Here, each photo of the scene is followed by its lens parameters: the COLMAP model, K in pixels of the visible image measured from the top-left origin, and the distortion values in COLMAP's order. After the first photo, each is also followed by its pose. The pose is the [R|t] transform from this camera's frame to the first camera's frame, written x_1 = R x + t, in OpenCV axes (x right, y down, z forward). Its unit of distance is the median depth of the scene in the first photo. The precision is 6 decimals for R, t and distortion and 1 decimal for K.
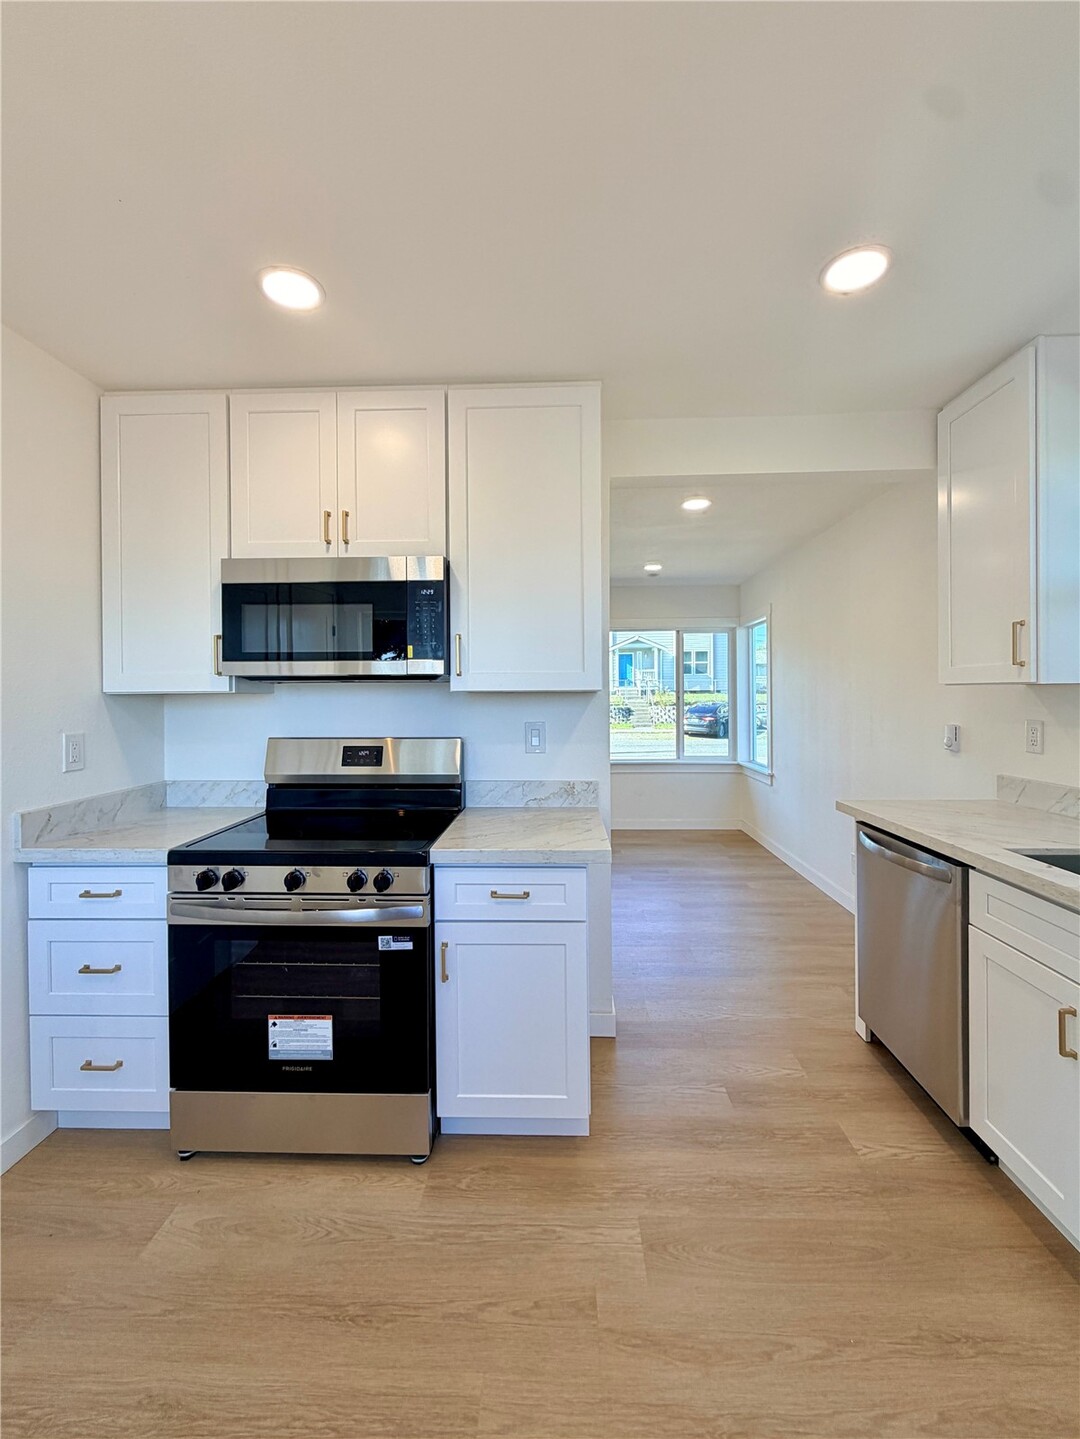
lens RADIAL K [[589.8, 0, 542.1], [0, 589.8, 699.1], [0, 0, 1]] dist [-0.000213, -0.000256]
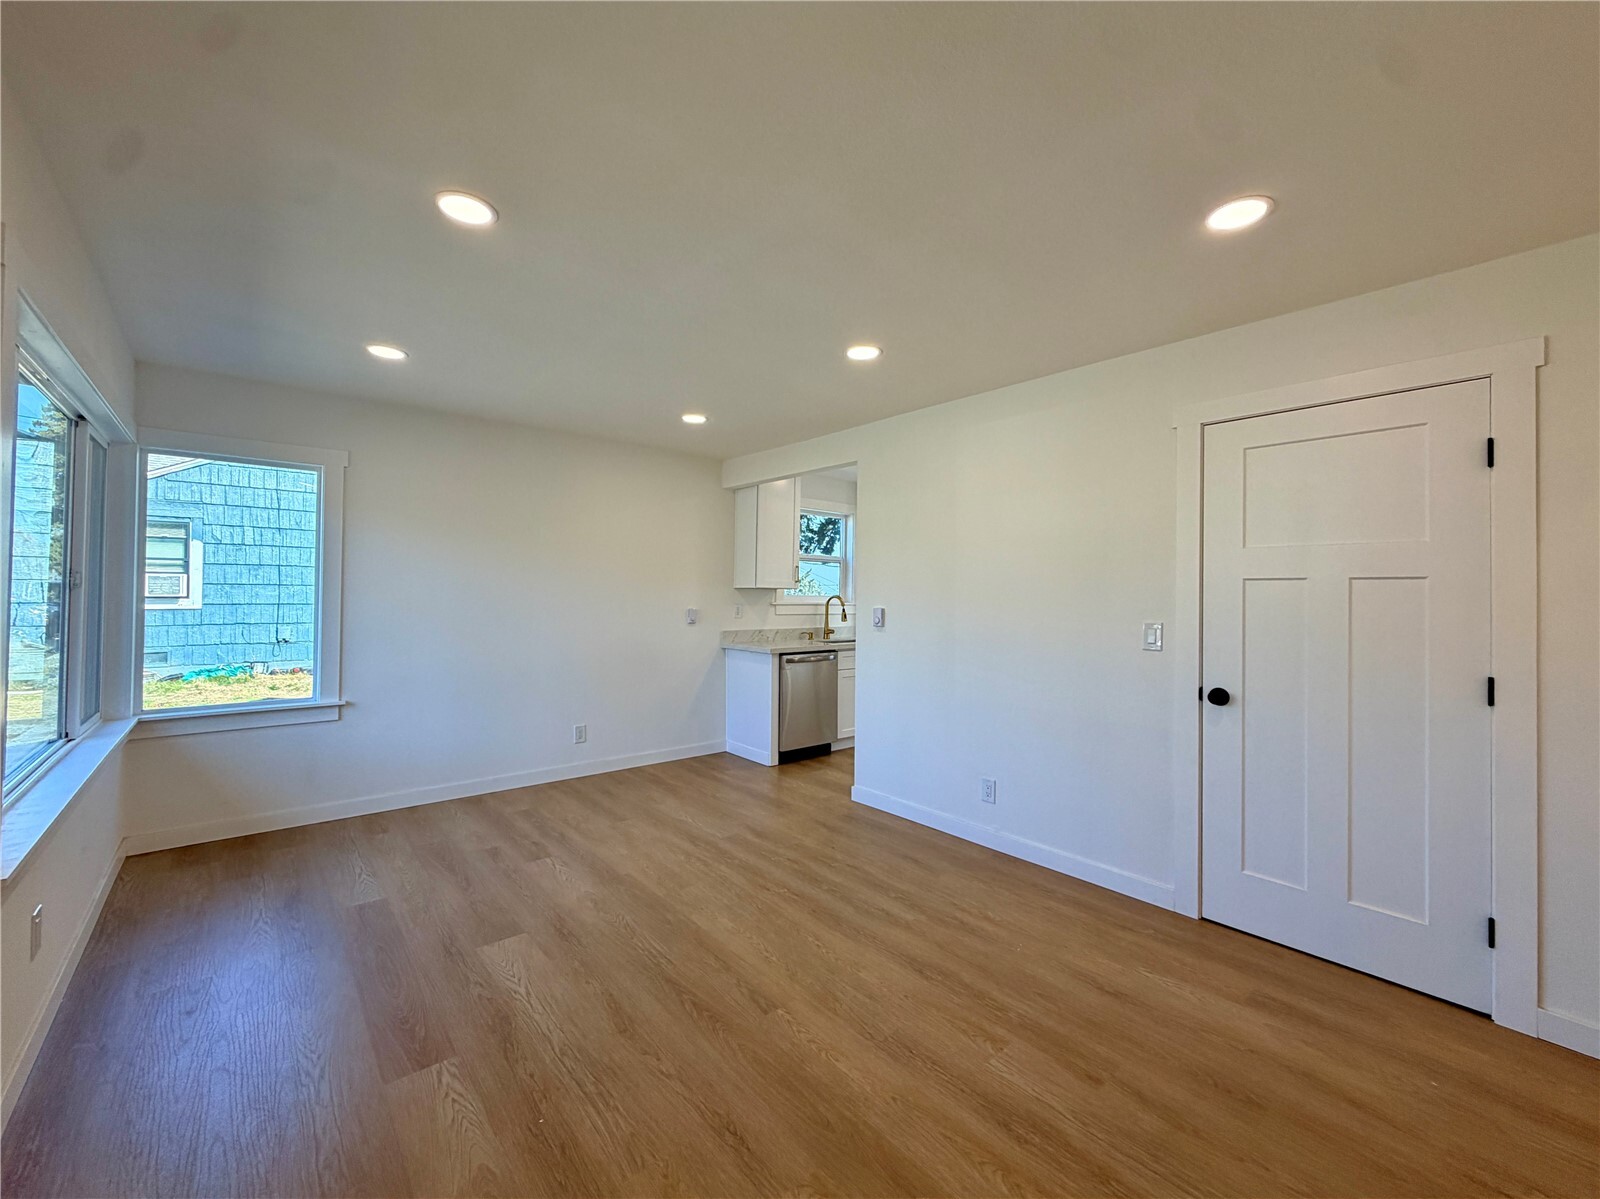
lens RADIAL K [[646.4, 0, 793.9], [0, 646.4, 585.5], [0, 0, 1]] dist [0.000785, 0.000352]
pose [[-0.674005, 0.012576, 0.738620, -1.391579], [-0.002952, 0.999801, -0.019716, 0.017515], [-0.738721, -0.015469, -0.673834, 3.049532]]
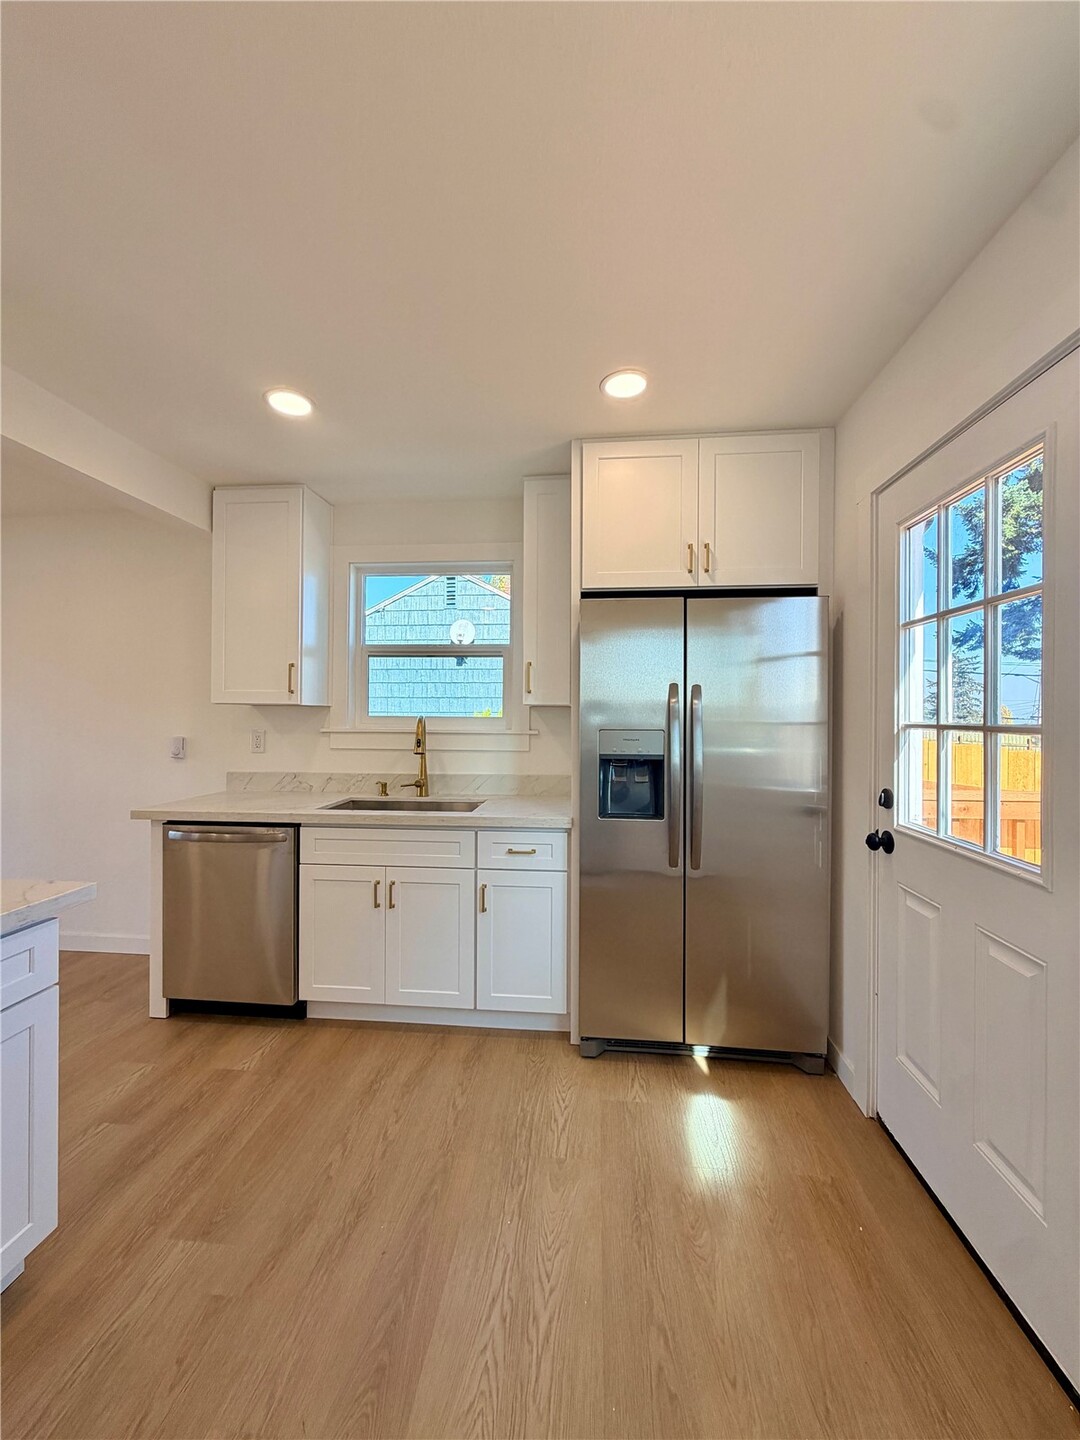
lens RADIAL K [[572.3, 0, 542.0], [0, 572.3, 713.7], [0, 0, 1]] dist [-0.000088, -0.000265]
pose [[0.059491, 0.011828, 0.998159, -0.632293], [-0.000429, 0.999930, -0.011823, 0.014350], [-0.998229, 0.000275, 0.059492, 0.269411]]
